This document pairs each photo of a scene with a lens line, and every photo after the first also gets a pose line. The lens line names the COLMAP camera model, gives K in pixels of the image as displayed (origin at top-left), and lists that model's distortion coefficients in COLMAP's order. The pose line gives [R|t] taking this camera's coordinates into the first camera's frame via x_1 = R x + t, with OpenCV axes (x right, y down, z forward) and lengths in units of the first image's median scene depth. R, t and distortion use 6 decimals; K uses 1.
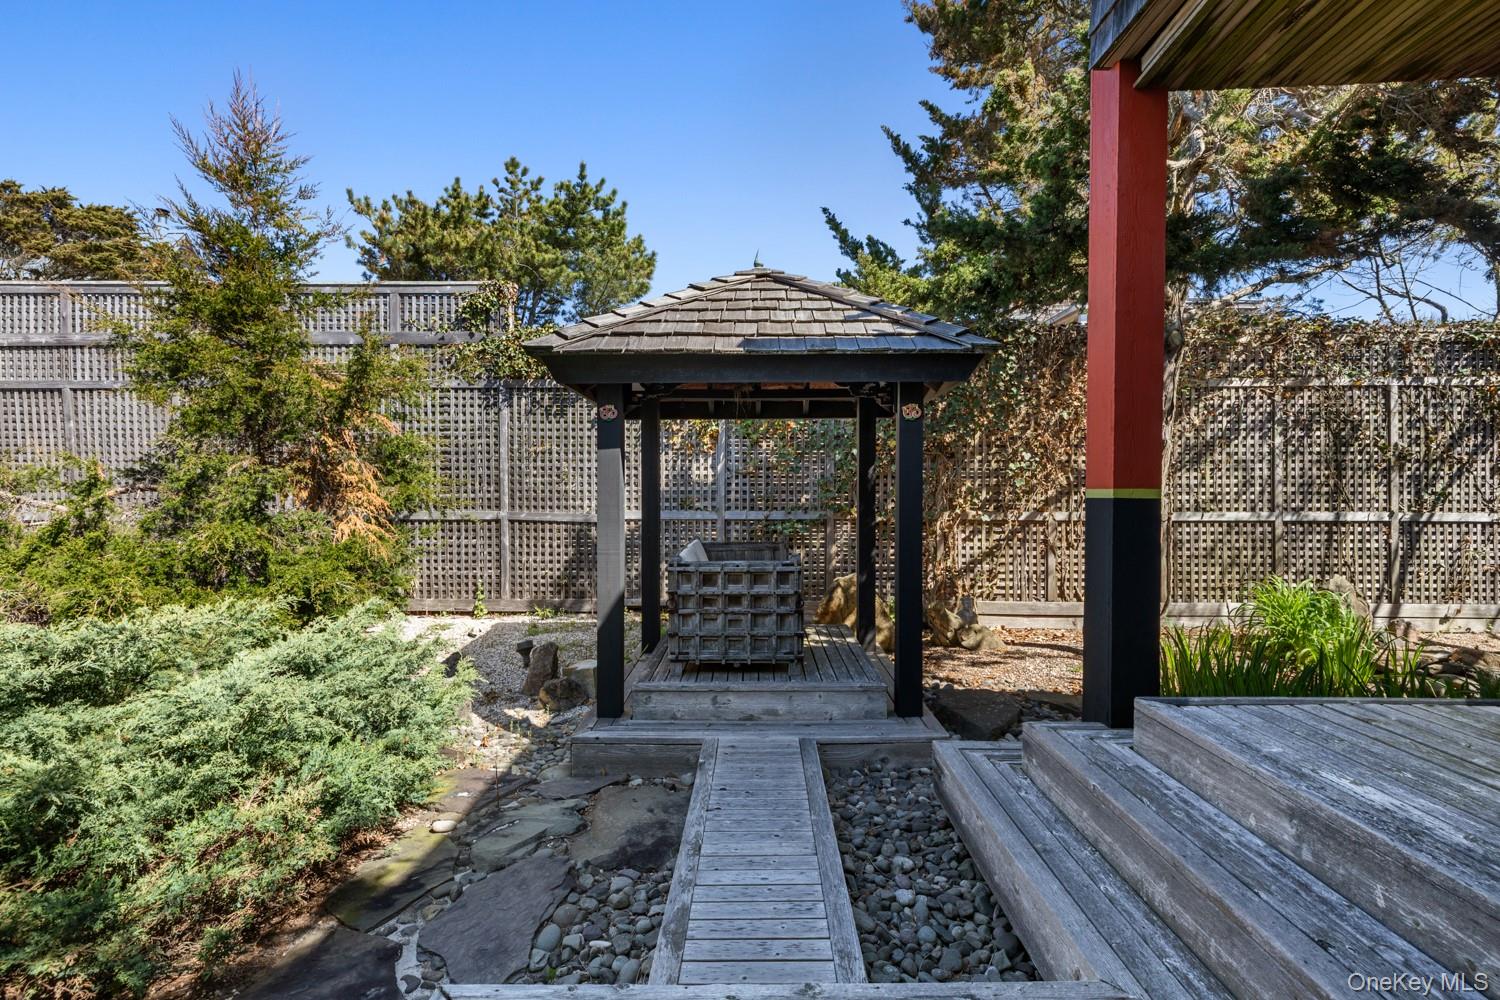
lens RADIAL K [[687.0, 0, 773.4], [0, 687.0, 496.9], [0, 0, 1]] dist [0.003695, 0.000931]
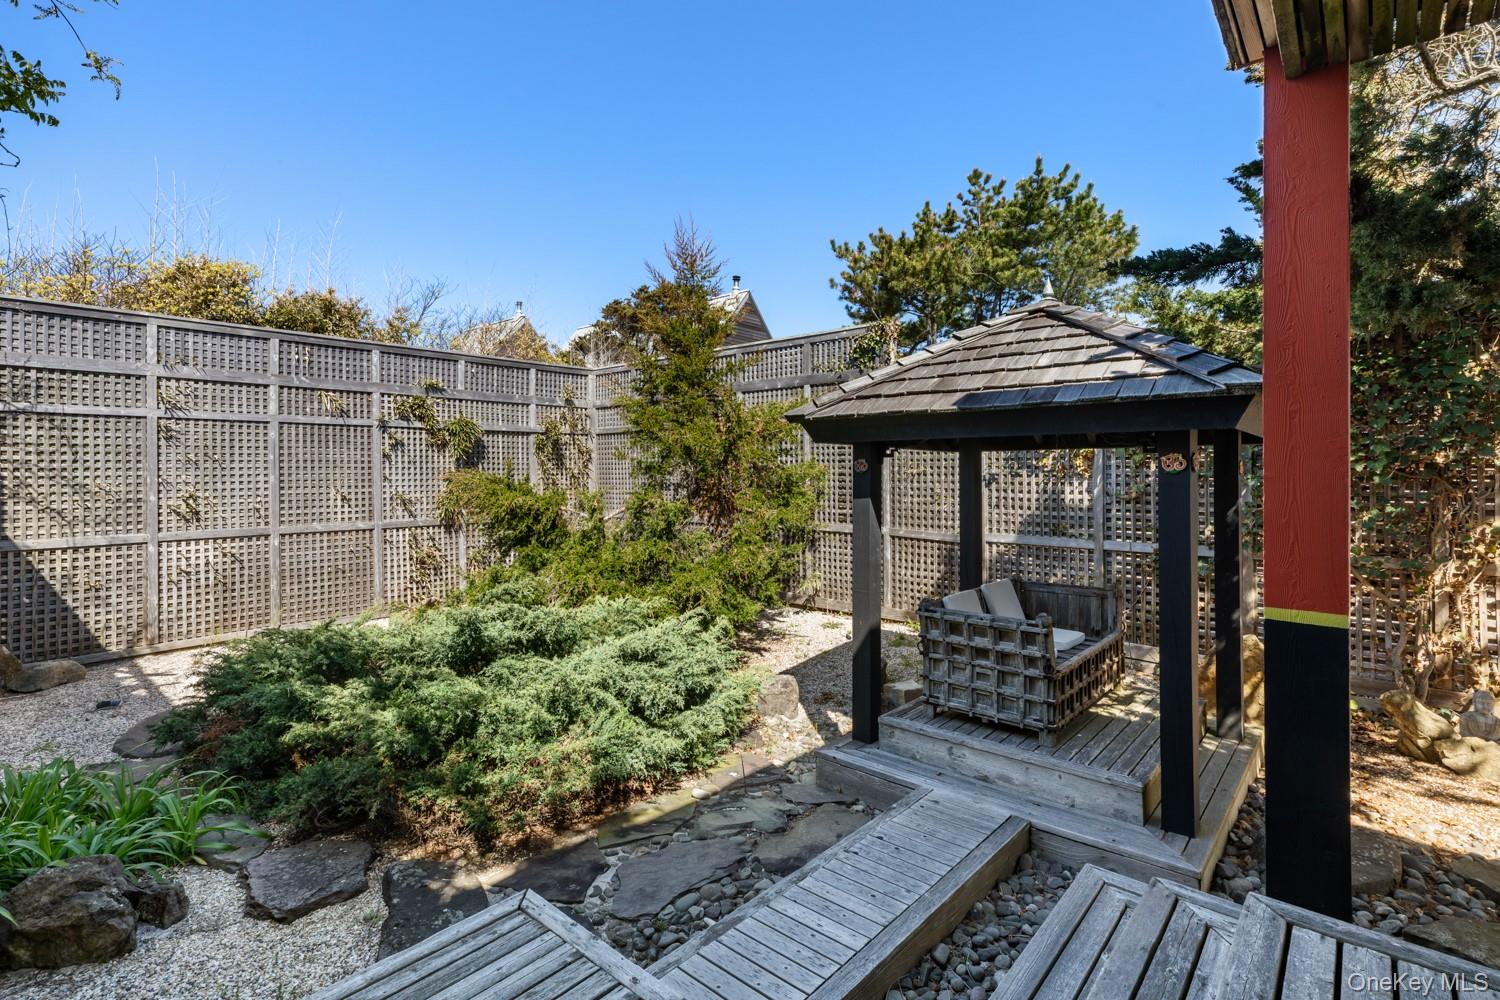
lens RADIAL K [[689.6, 0, 751.9], [0, 689.6, 477.9], [0, 0, 1]] dist [0.002022, -0.000043]
pose [[0.763291, 0.003970, -0.646042, 0.158811], [-0.018189, 0.999717, -0.015346, -0.038036], [0.645798, 0.023464, 0.763148, 0.016005]]
